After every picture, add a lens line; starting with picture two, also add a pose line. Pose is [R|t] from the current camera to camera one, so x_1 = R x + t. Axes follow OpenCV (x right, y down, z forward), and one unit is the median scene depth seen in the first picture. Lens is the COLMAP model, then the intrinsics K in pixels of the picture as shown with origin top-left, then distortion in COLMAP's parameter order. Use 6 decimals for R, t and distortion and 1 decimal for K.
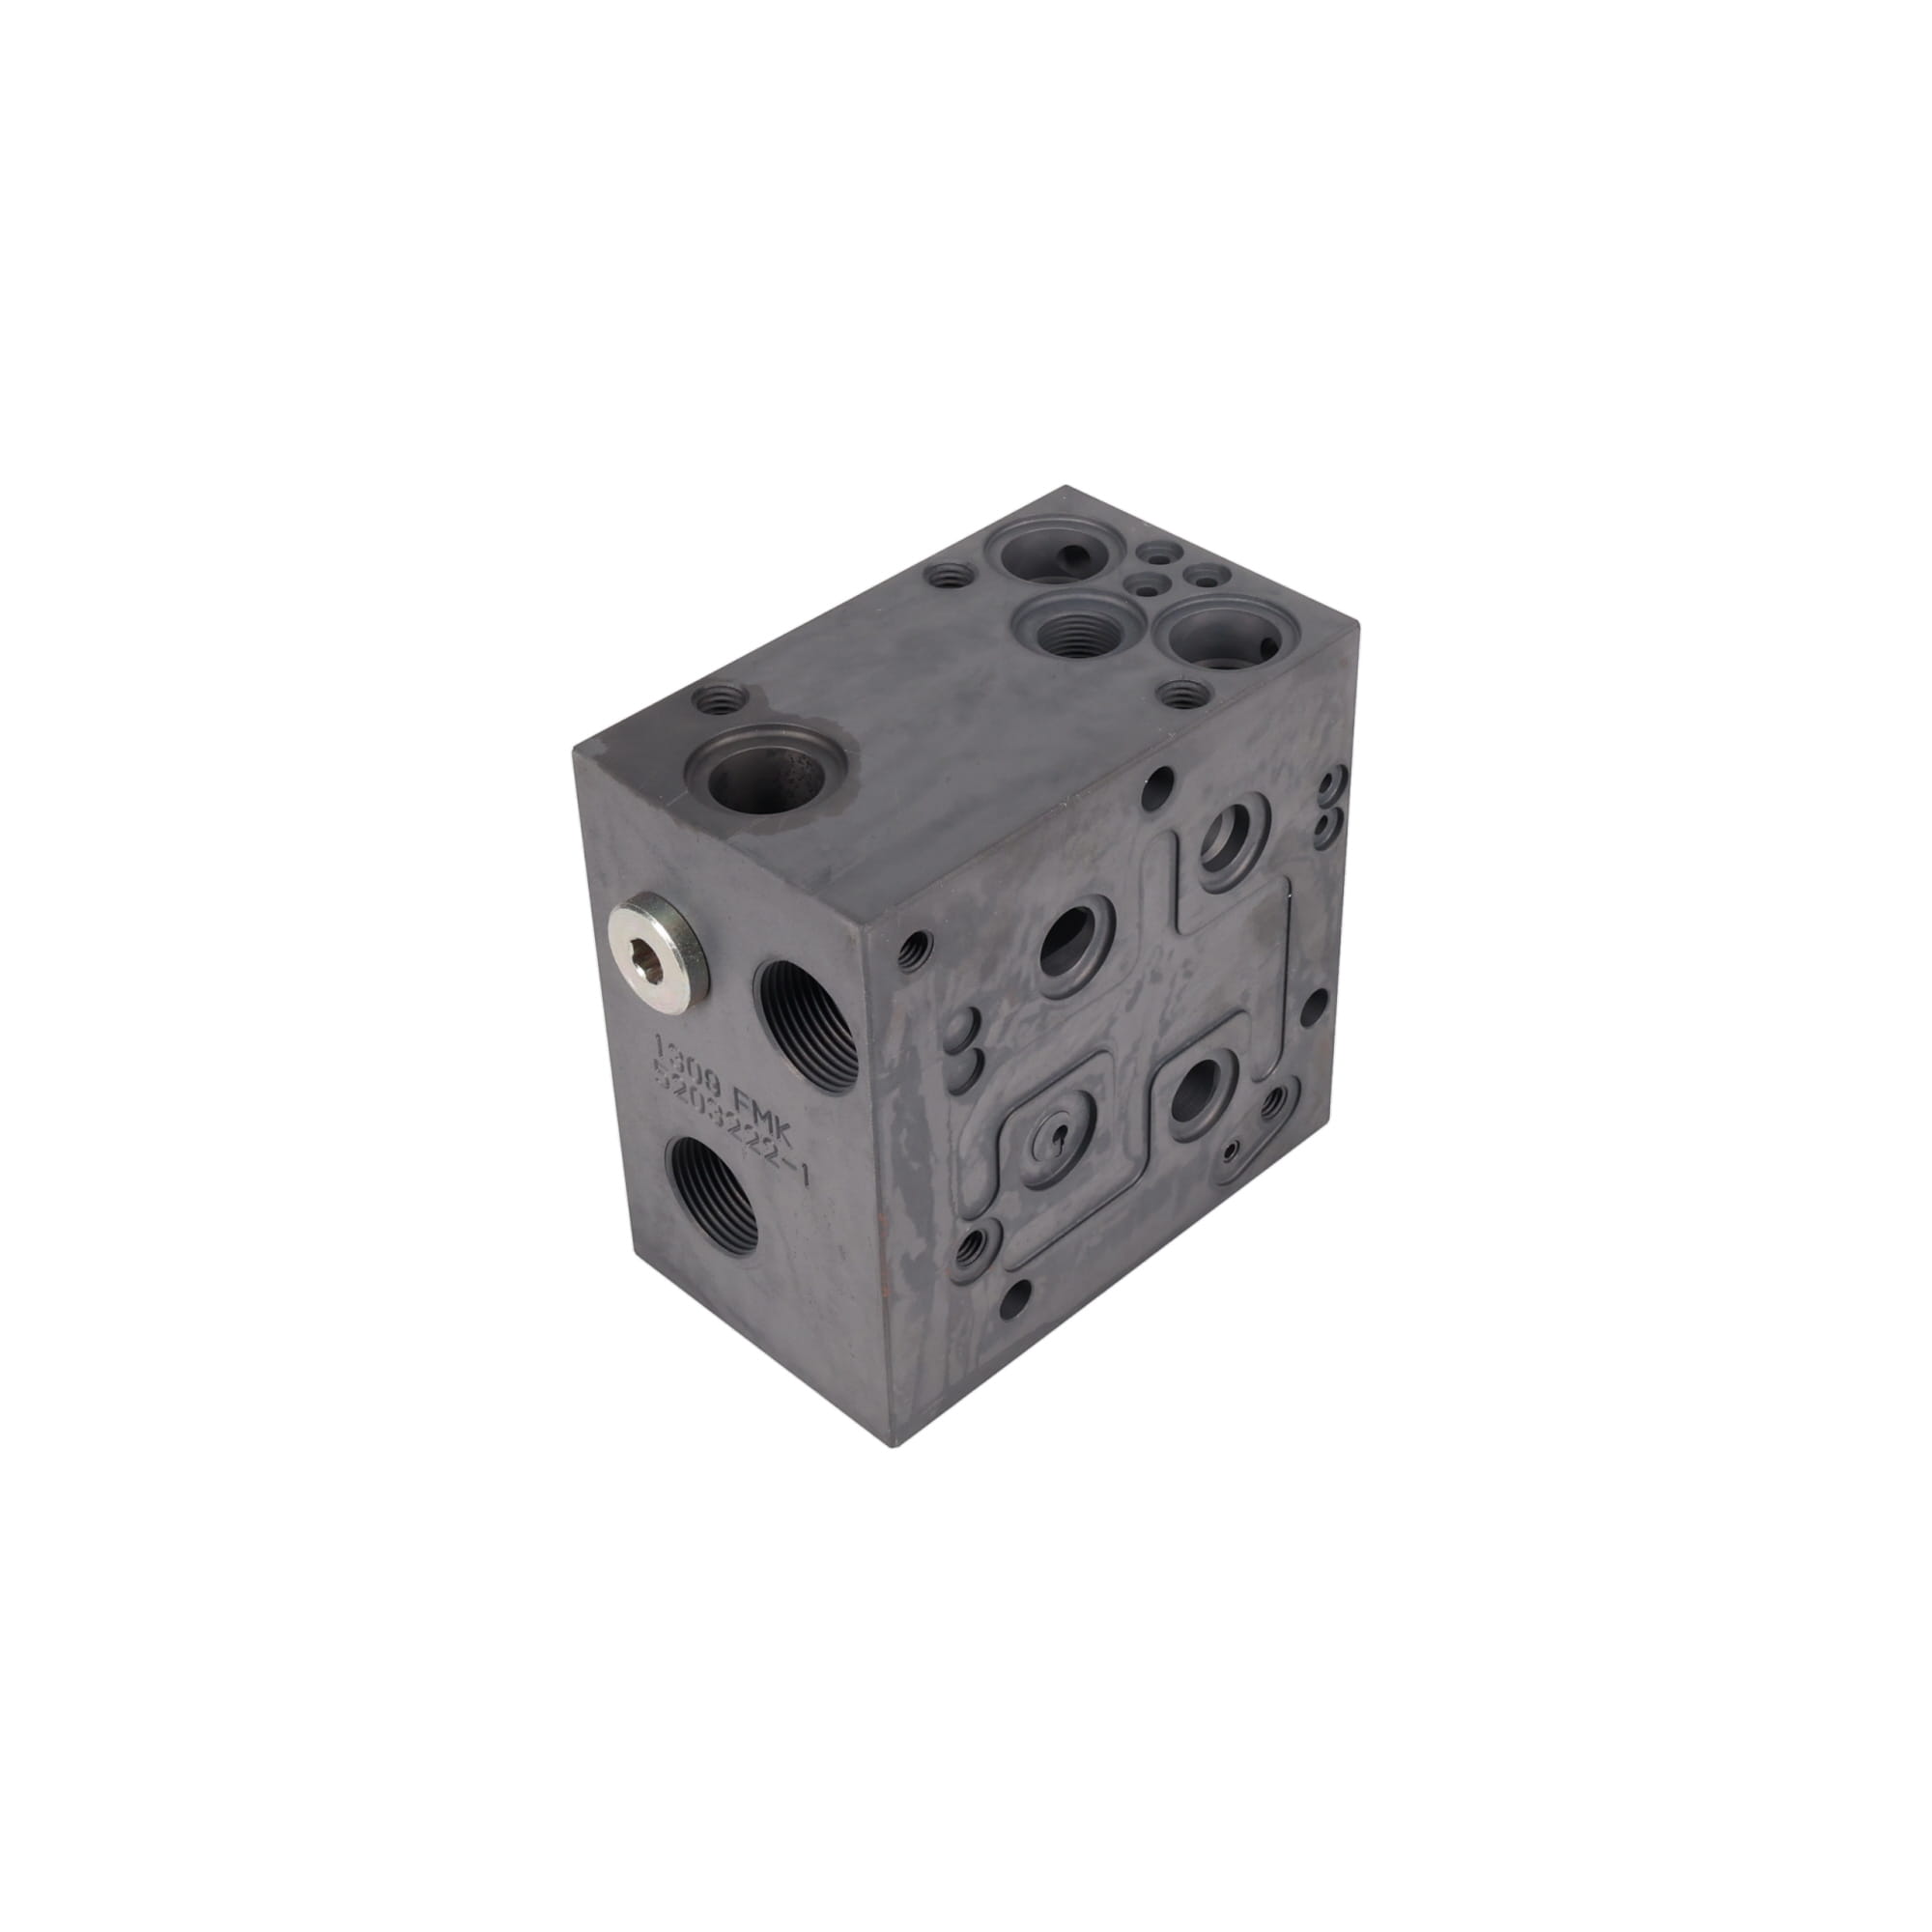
lens RADIAL K [[2998.4, 0, 967.9], [0, 2998.4, 884.4], [0, 0, 1]] dist [-0.024912, -0.034645]
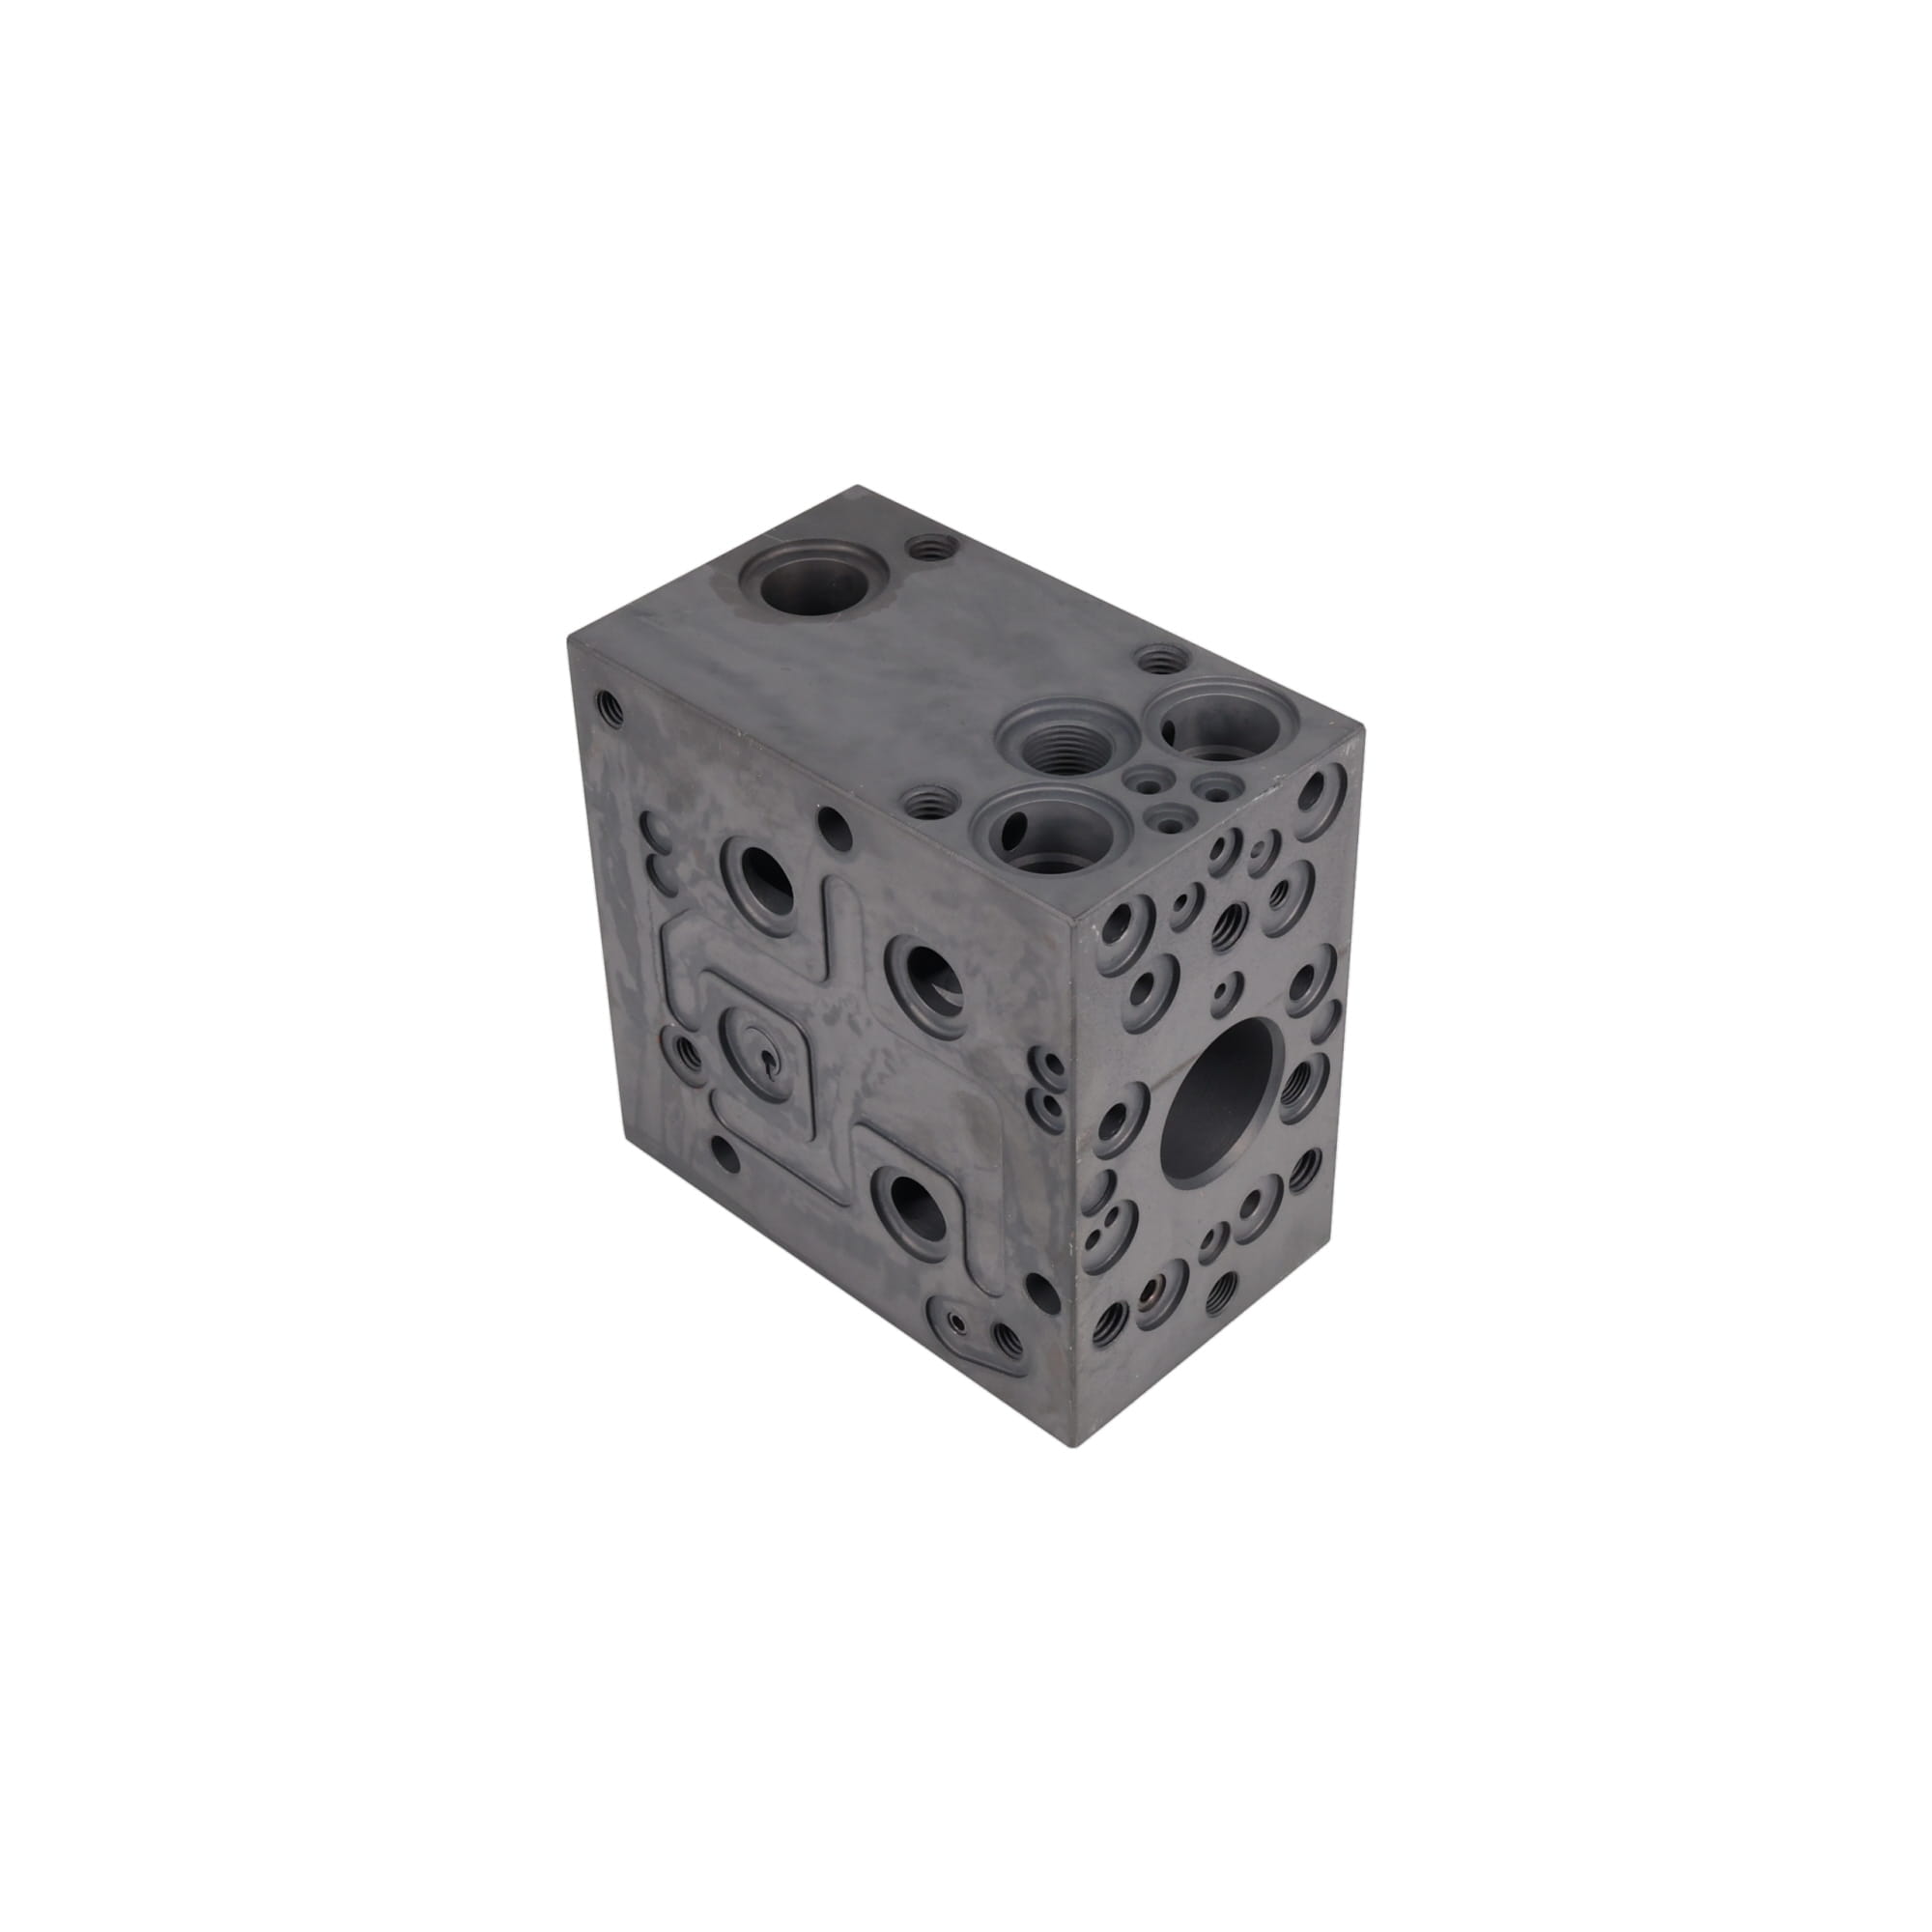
lens RADIAL K [[2998.4, 0, 967.9], [0, 2998.4, 884.4], [0, 0, 1]] dist [-0.024912, -0.034645]
pose [[0.017368, 0.621785, -0.782995, 0.808821], [-0.586764, 0.640420, 0.495549, -0.509993], [0.809571, 0.450827, 0.375964, 0.653433]]
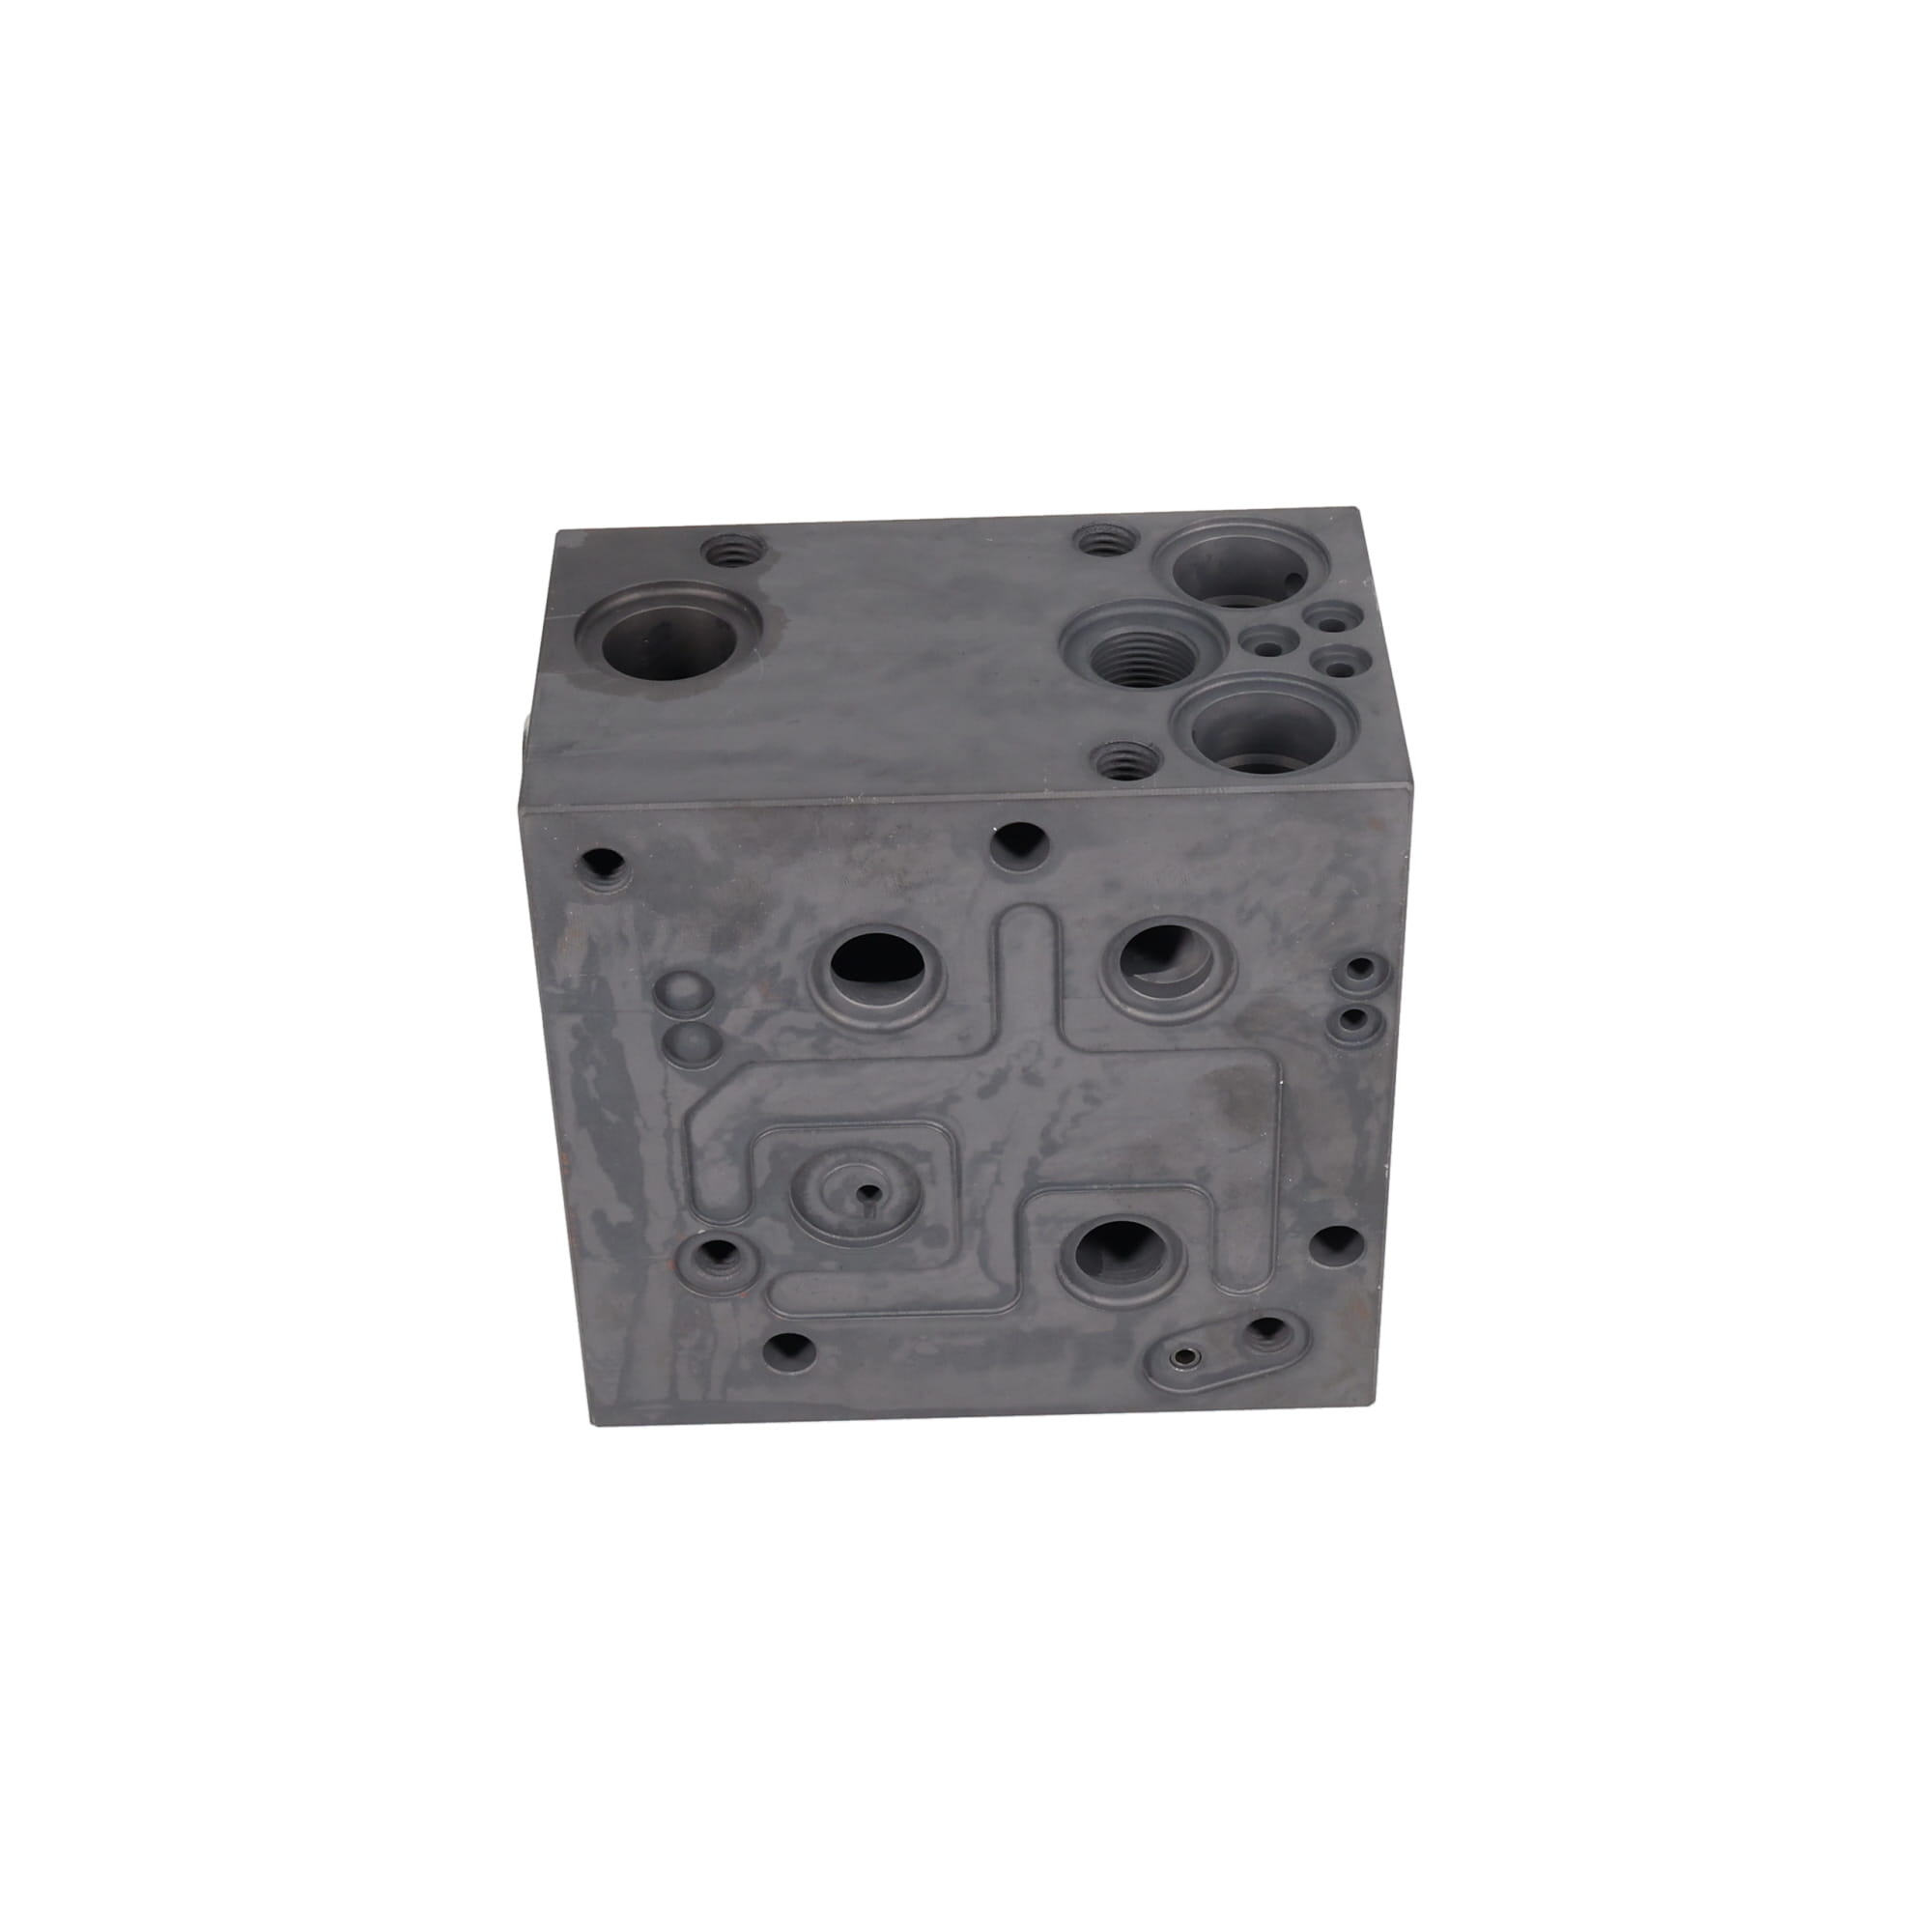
lens RADIAL K [[3641.7, 0, 966.0], [0, 3641.7, 966.0], [0, 0, 1]] dist [-0.035632, -0.080603]
pose [[0.717665, 0.435986, -0.543022, 0.579364], [-0.415089, 0.893921, 0.169131, -0.157442], [0.559158, 0.104023, 0.822509, 0.181133]]
